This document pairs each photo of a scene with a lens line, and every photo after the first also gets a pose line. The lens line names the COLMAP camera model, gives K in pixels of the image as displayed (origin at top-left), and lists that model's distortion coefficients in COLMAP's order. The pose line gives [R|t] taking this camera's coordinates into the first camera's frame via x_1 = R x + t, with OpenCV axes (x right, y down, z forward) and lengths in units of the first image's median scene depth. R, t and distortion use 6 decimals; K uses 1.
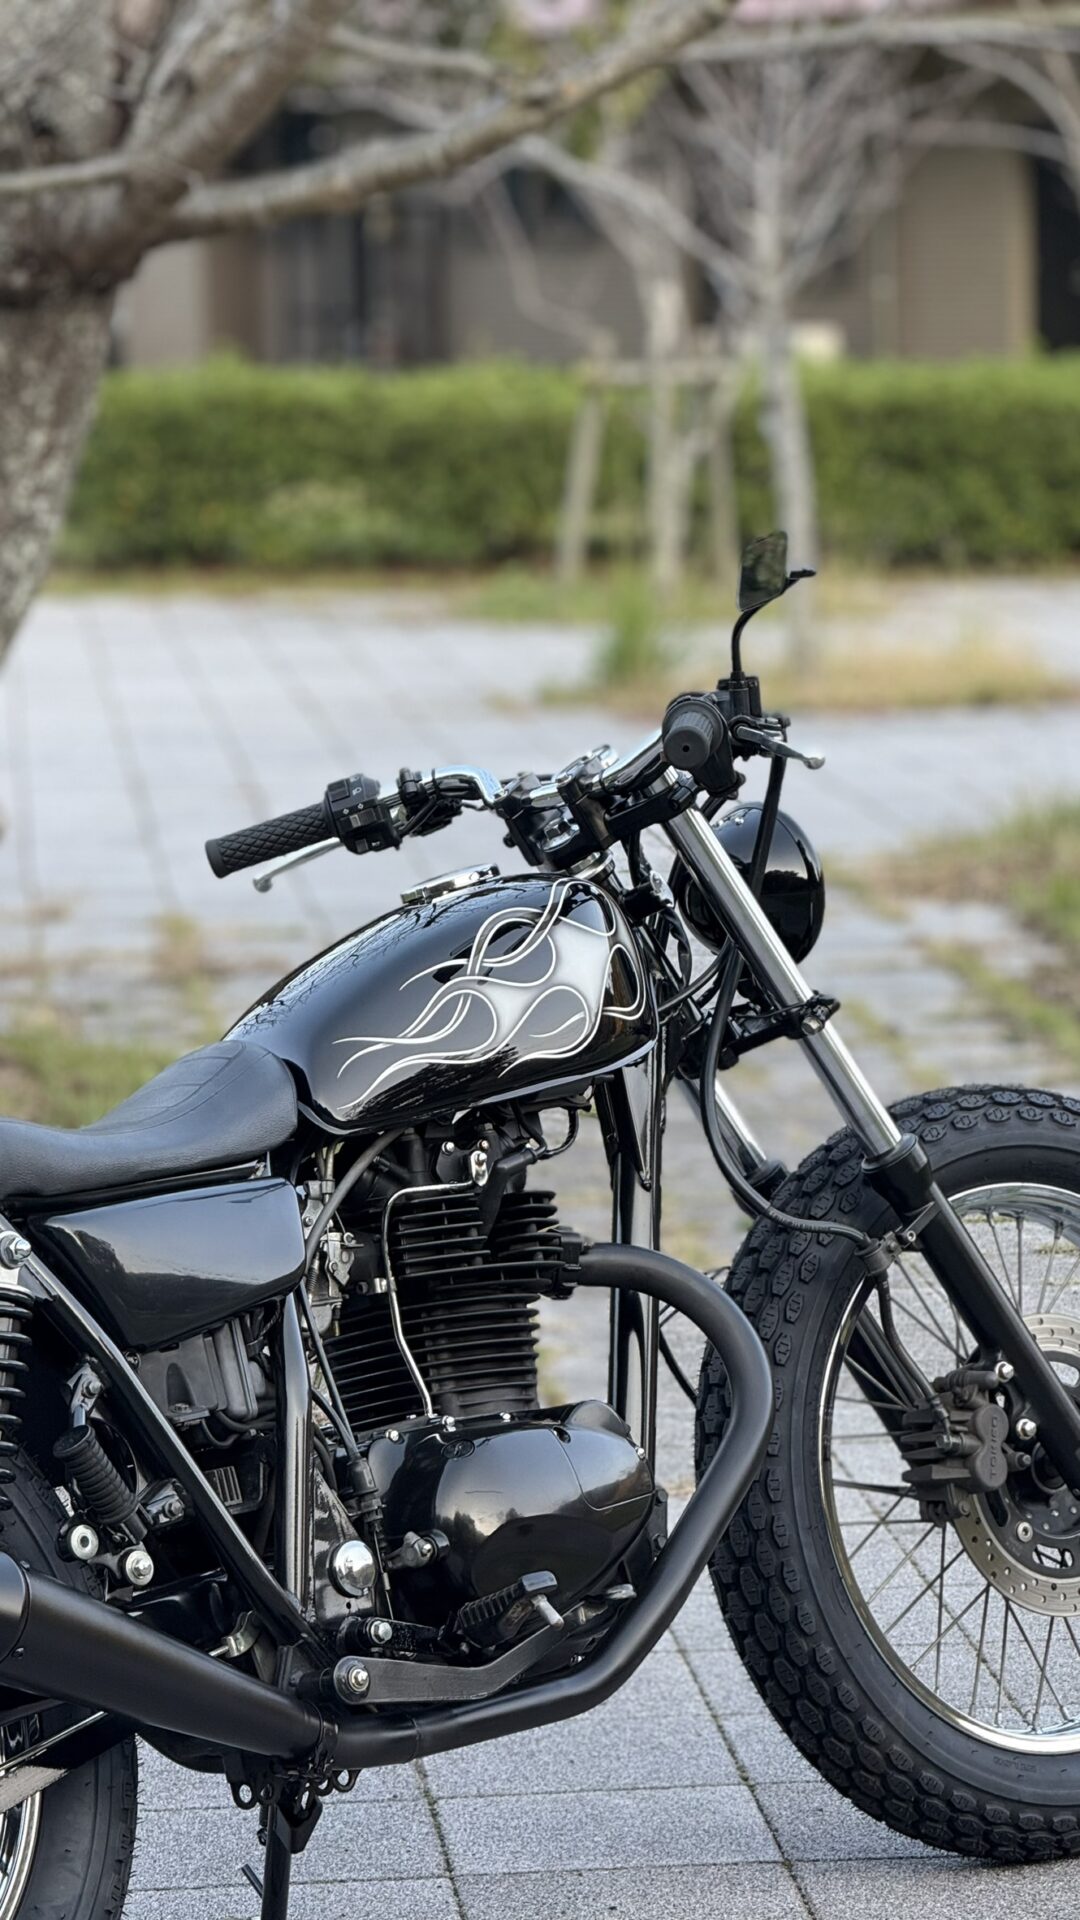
lens RADIAL K [[6775.9, 0, 541.4], [0, 6775.9, 965.2], [0, 0, 1]] dist [0.263433, 0.000000]
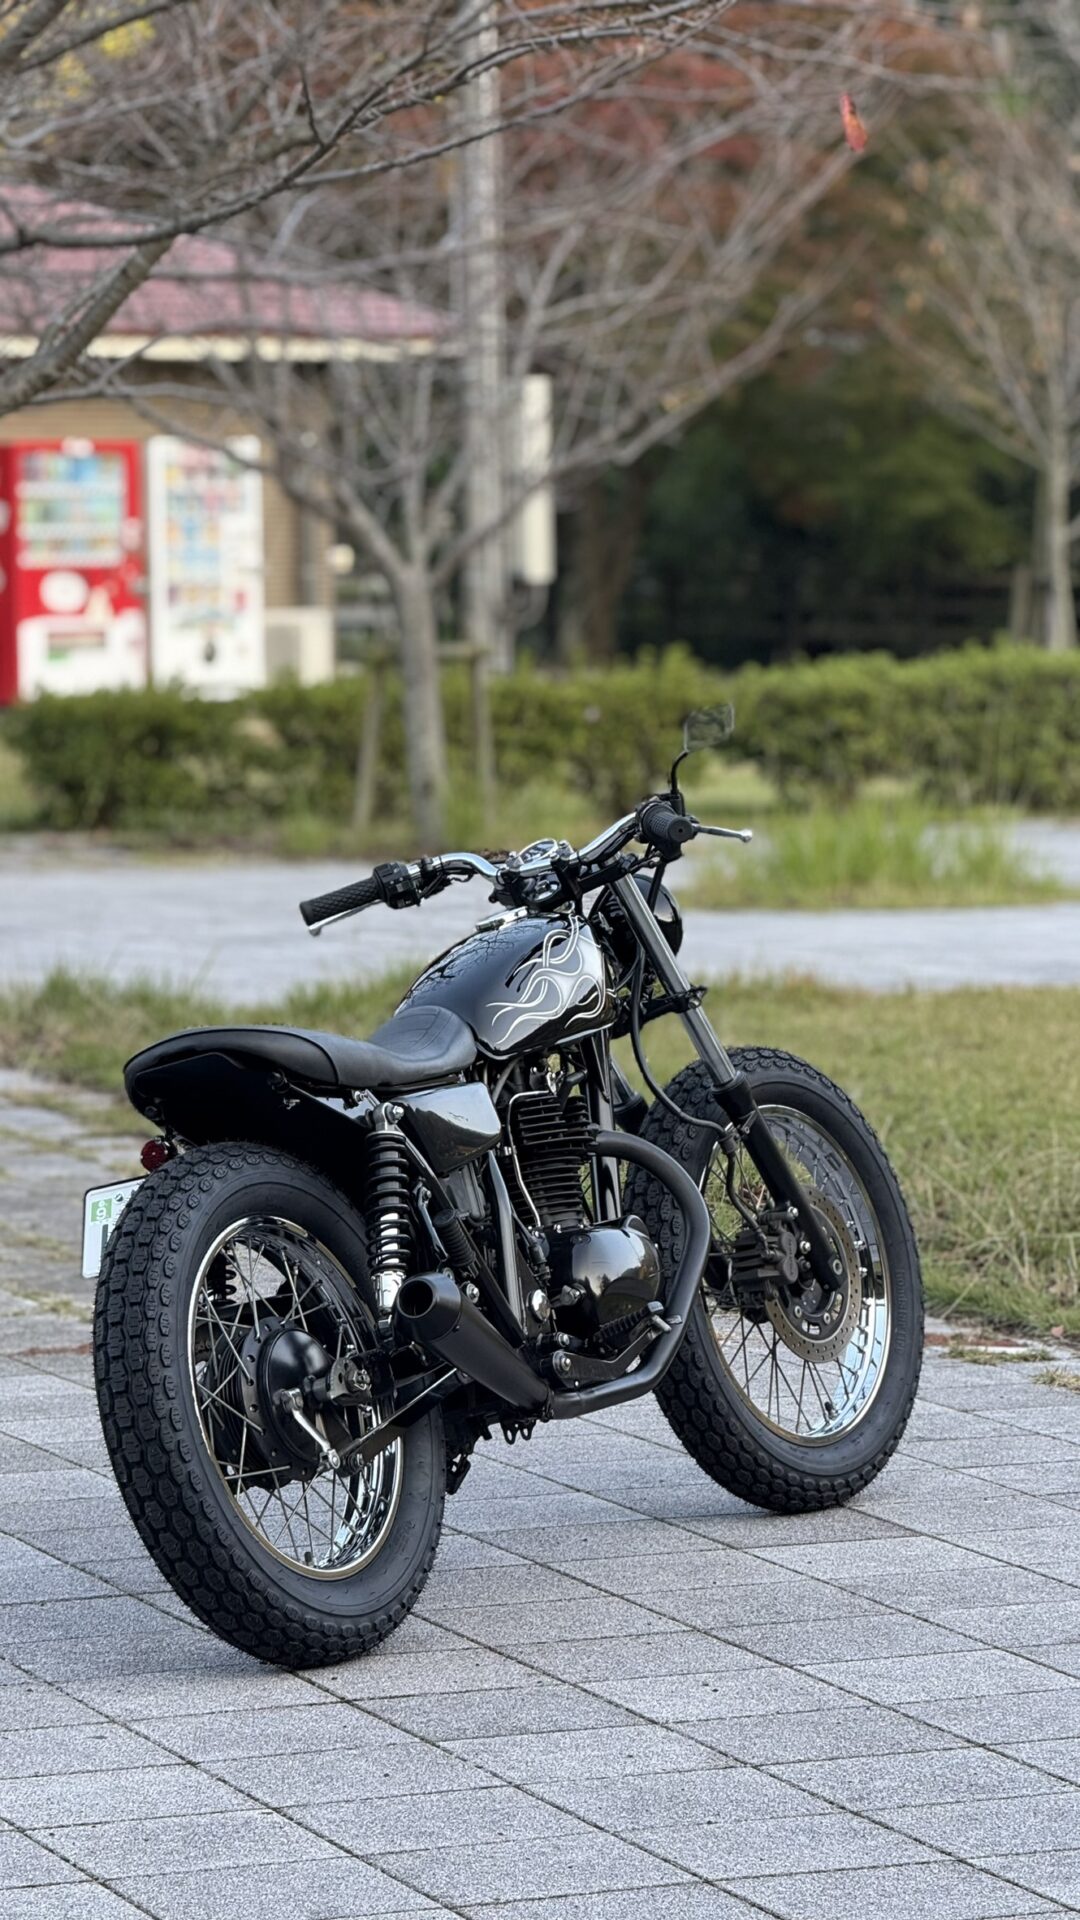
lens RADIAL K [[6775.9, 0, 539.5], [0, 6775.9, 957.8], [0, 0, 1]] dist [0.263433, 0.000000]
pose [[0.962878, -0.014478, 0.269547, -0.445402], [0.026944, 0.998728, -0.042607, 0.067558], [-0.268588, 0.048288, 0.962044, -0.594686]]
